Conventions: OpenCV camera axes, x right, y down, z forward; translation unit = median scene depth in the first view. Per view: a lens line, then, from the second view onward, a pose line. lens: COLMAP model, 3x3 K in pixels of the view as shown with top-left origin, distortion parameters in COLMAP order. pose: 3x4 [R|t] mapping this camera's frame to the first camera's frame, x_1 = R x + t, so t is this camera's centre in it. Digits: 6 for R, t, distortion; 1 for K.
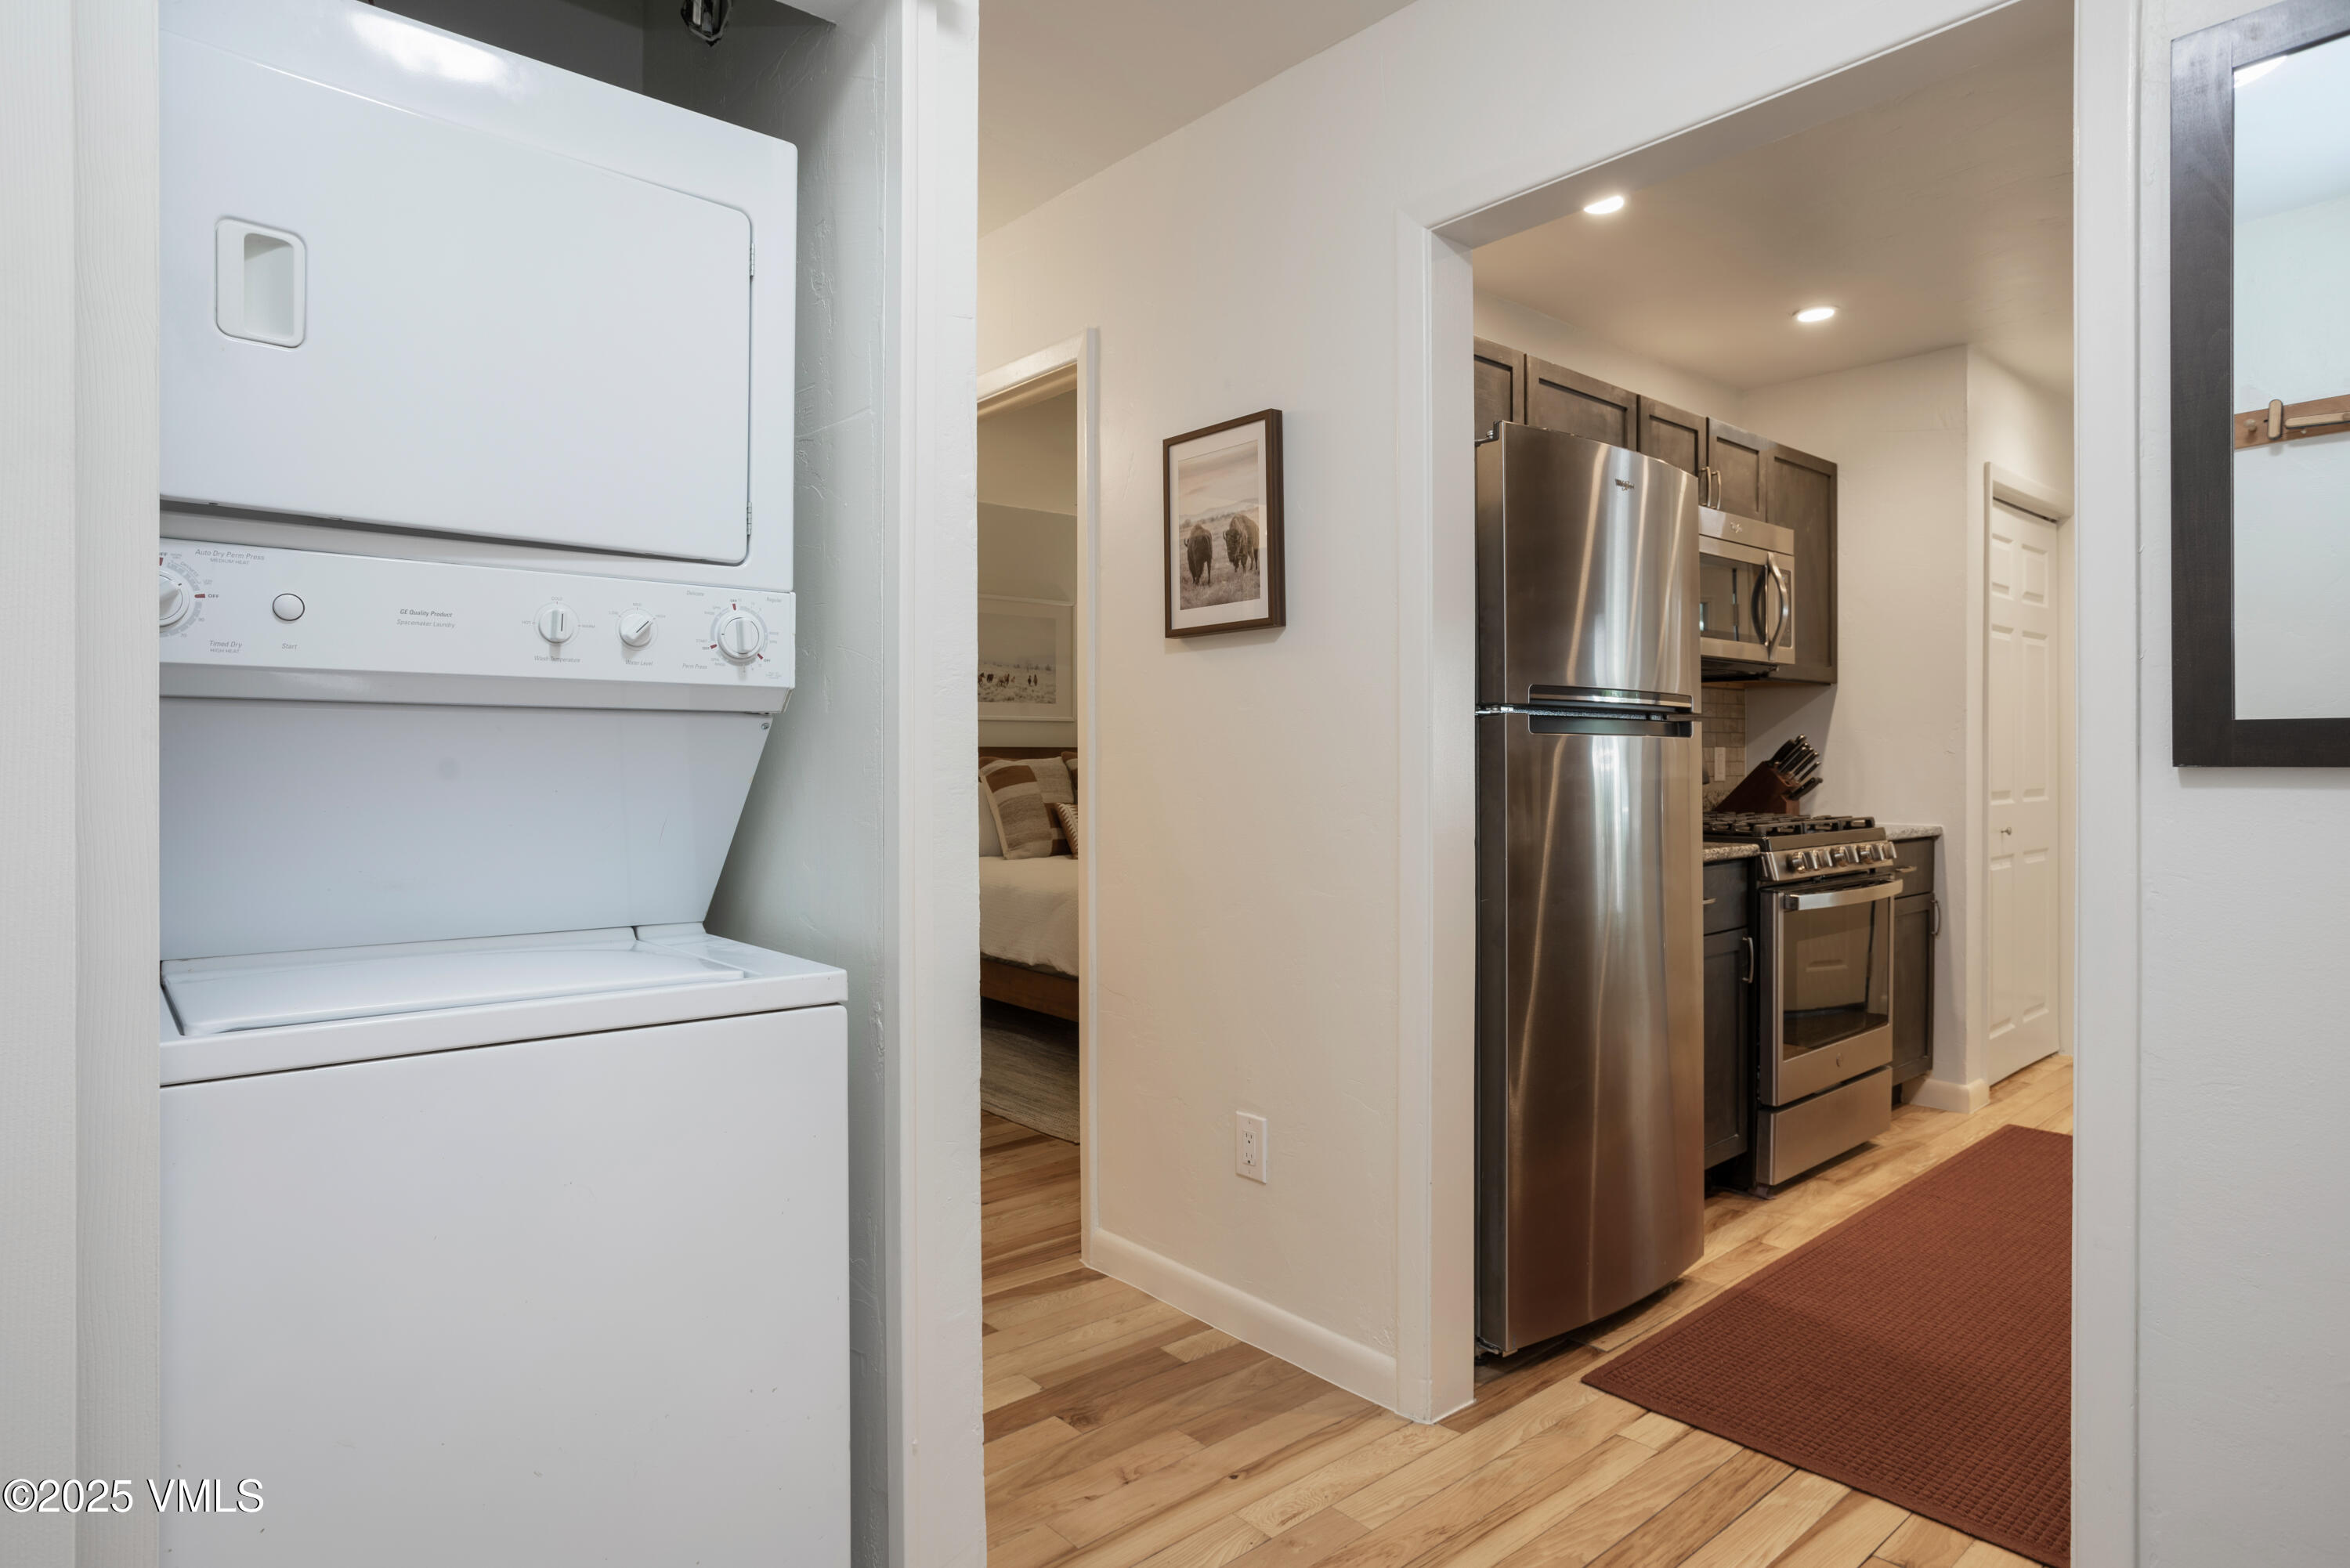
lens RADIAL K [[1312.7, 0, 1155.2], [0, 1312.7, 777.0], [0, 0, 1]] dist [0.001951, 0.000473]
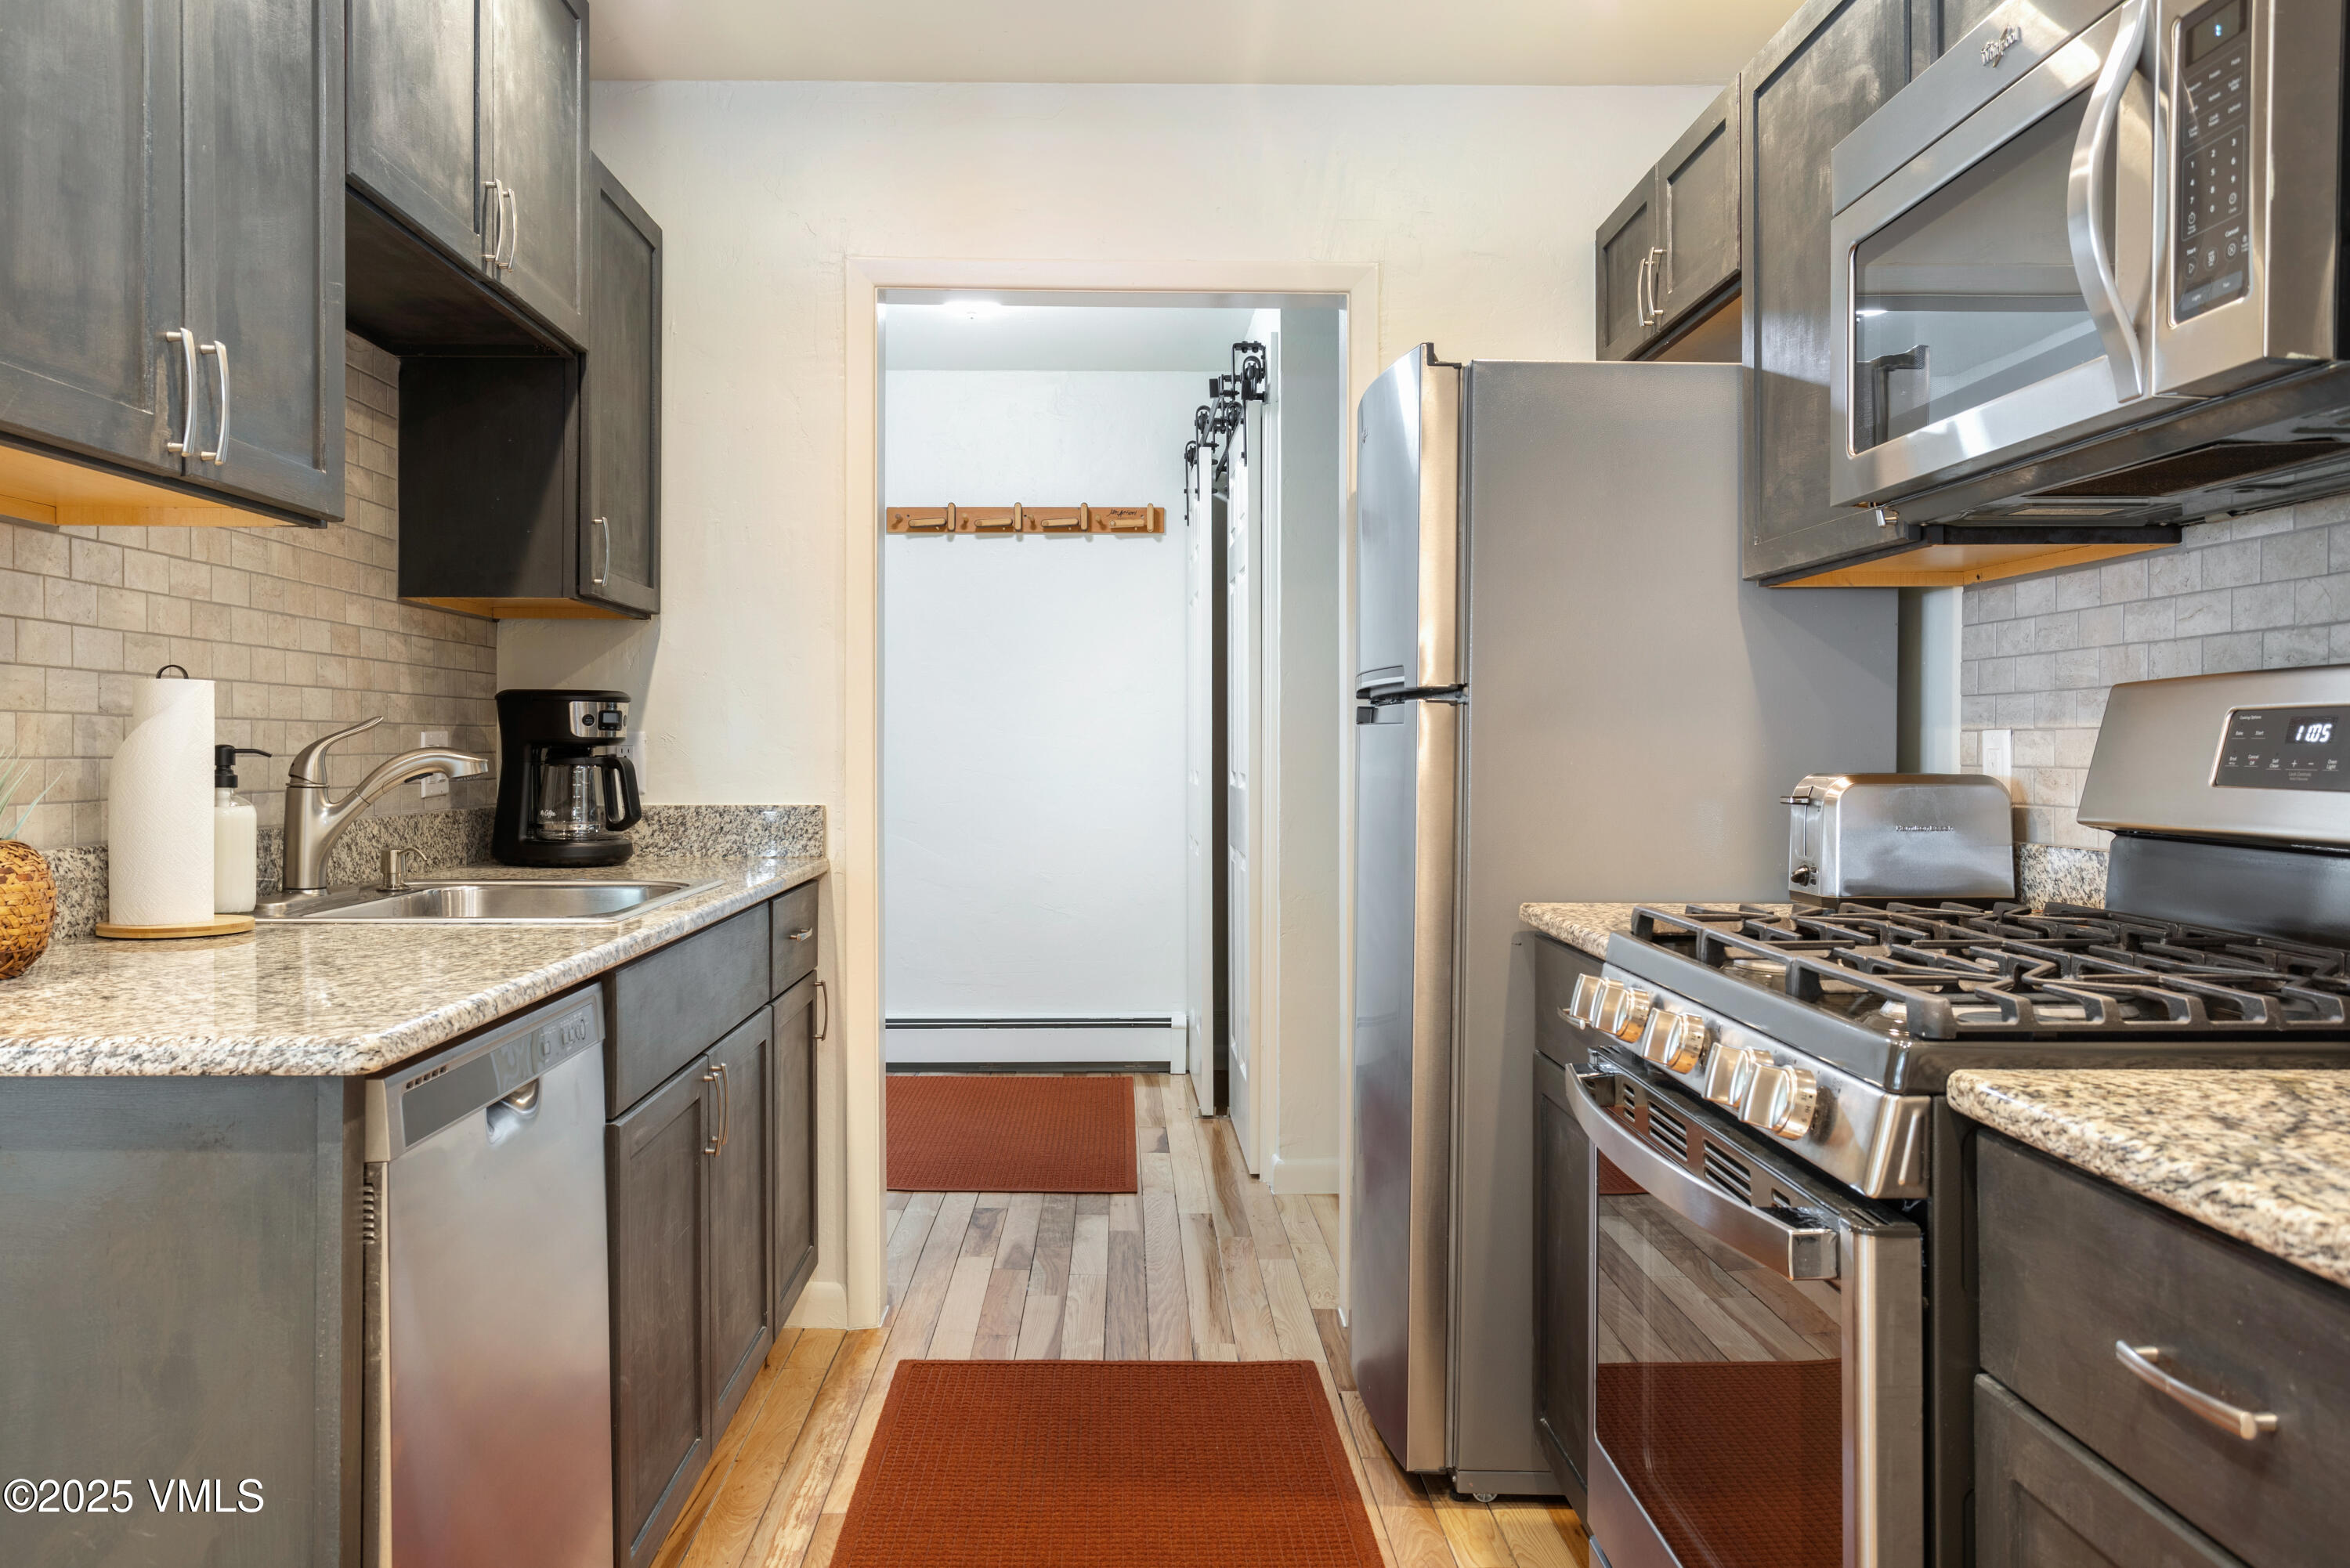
lens RADIAL K [[1756.8, 0, 1112.2], [0, 1756.8, 755.3], [0, 0, 1]] dist [-0.021661, 0.039331]
pose [[-0.661729, 0.007717, -0.749703, 1.073665], [-0.006062, 0.999859, 0.015642, -0.023592], [0.749718, 0.014896, -0.661589, 1.321796]]
